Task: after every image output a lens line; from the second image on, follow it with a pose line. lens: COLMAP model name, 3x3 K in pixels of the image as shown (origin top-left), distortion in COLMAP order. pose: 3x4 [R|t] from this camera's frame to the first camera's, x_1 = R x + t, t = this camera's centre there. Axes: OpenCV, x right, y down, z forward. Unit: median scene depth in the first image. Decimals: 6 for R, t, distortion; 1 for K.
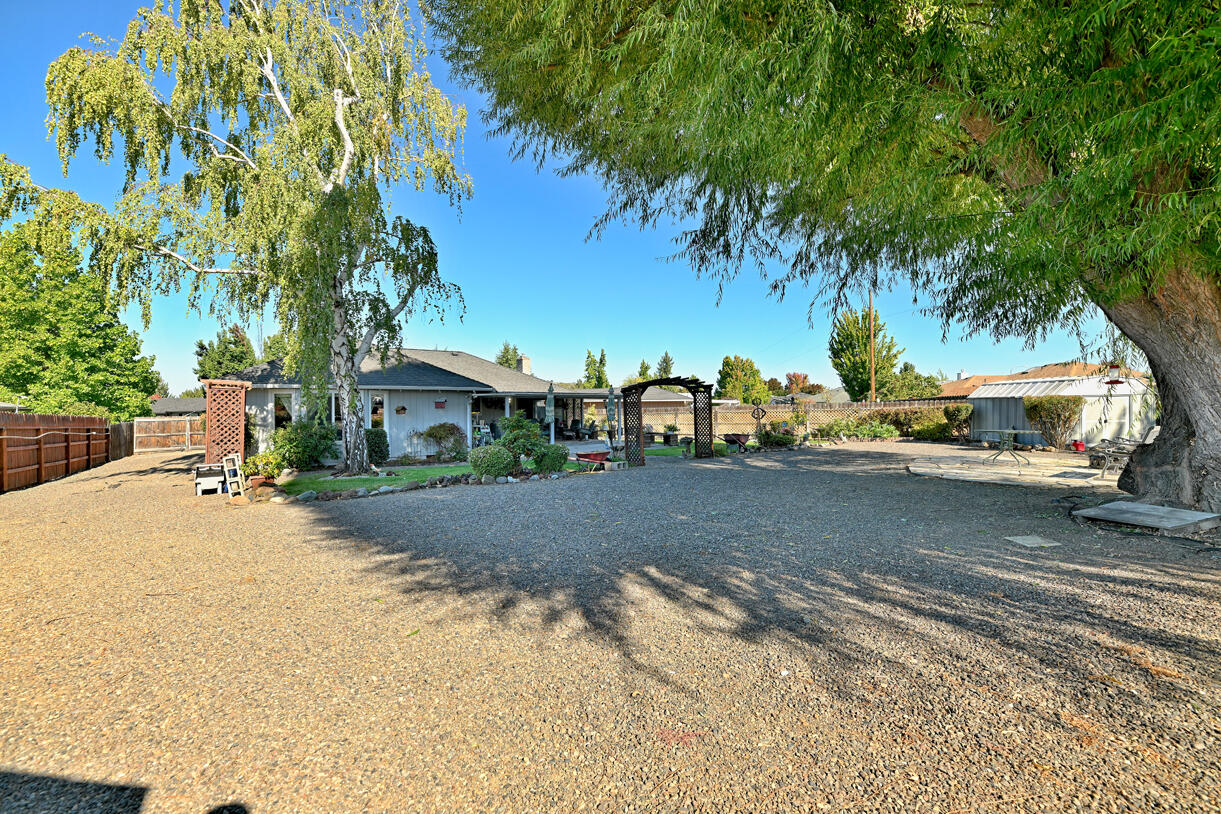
lens RADIAL K [[513.0, 0, 607.1], [0, 513.0, 407.7], [0, 0, 1]] dist [0.003497, -0.004070]
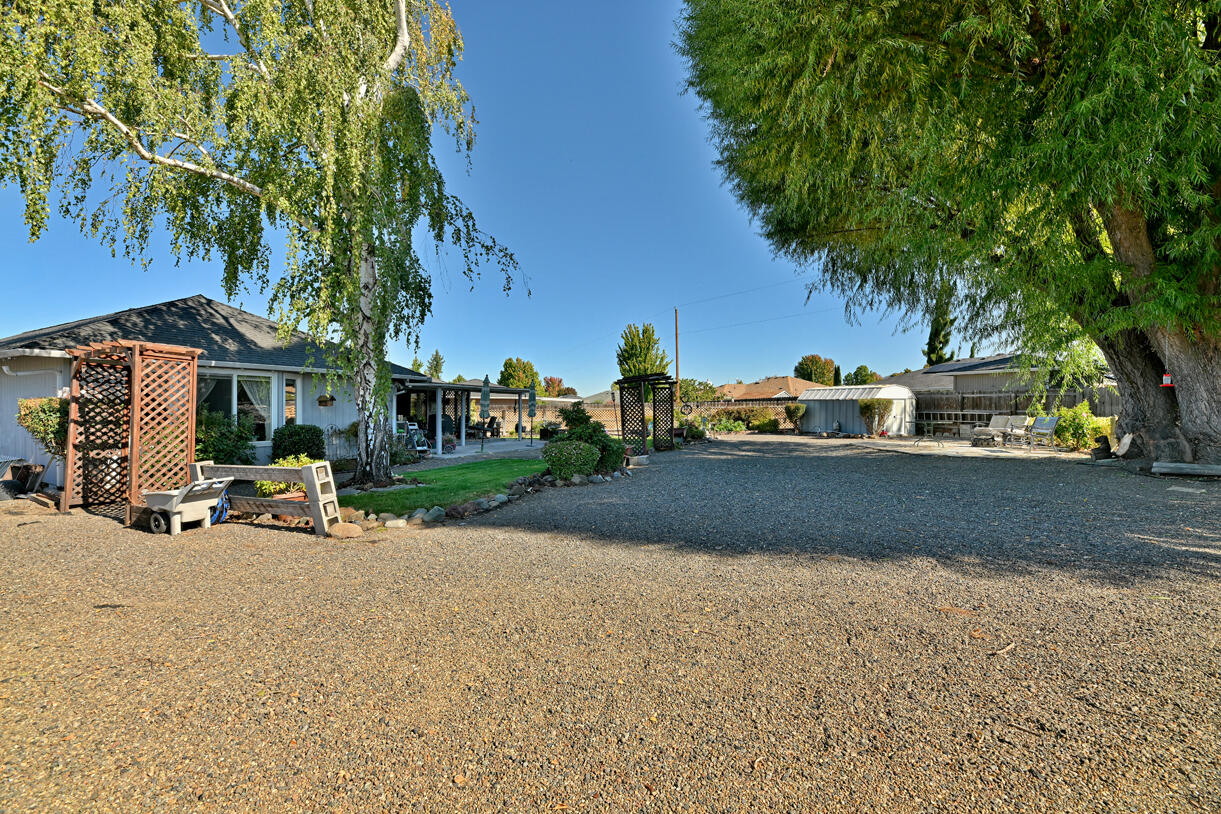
lens RADIAL K [[490.4, 0, 606.5], [0, 490.4, 409.5], [0, 0, 1]] dist [0.002797, -0.003952]
pose [[0.881096, 0.009298, 0.472846, -0.266622], [-0.010632, 0.999943, 0.000149, 0.009290], [-0.472818, -0.005158, 0.881145, 0.111850]]
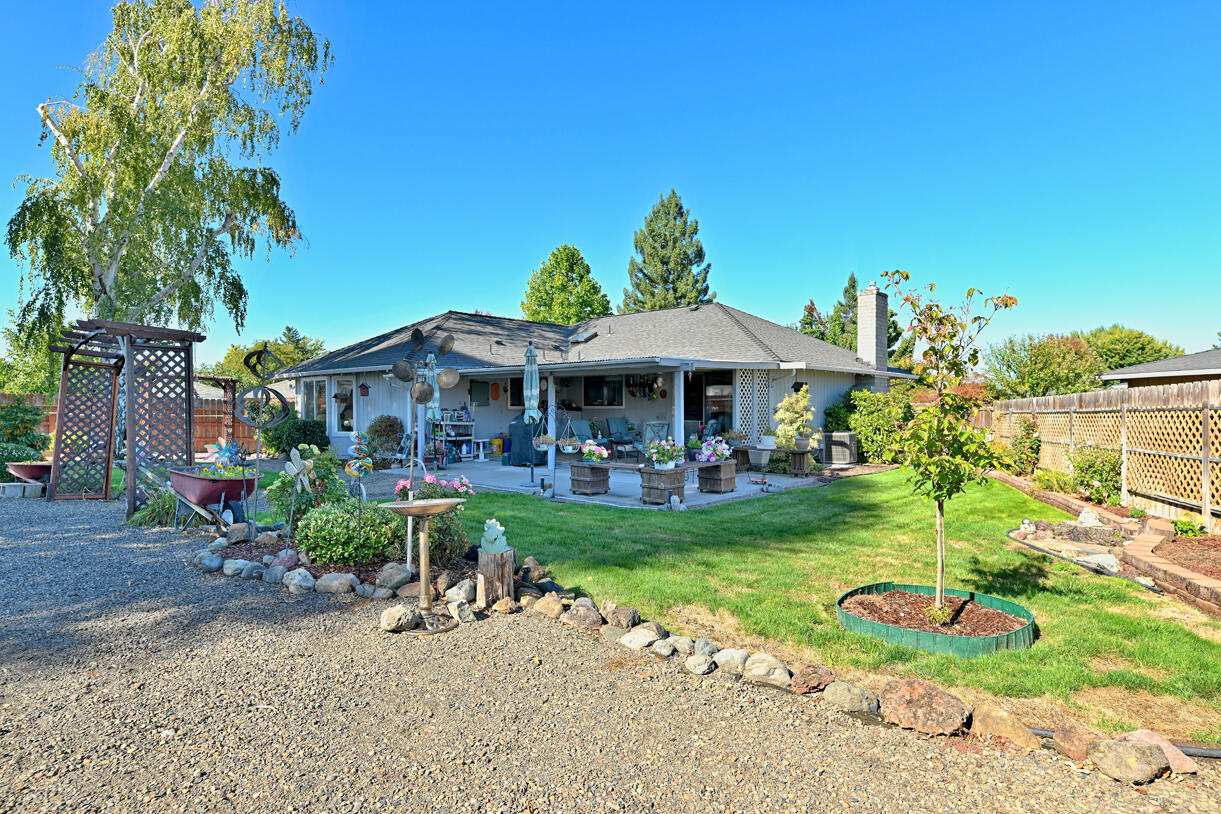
lens RADIAL K [[658.0, 0, 610.5], [0, 658.0, 407.0], [0, 0, 1]] dist [0.005744, -0.000246]
pose [[0.239873, 0.008703, -0.970765, 0.505341], [0.000424, 0.999959, 0.009069, 0.006365], [0.970804, -0.002588, 0.239859, 0.818905]]
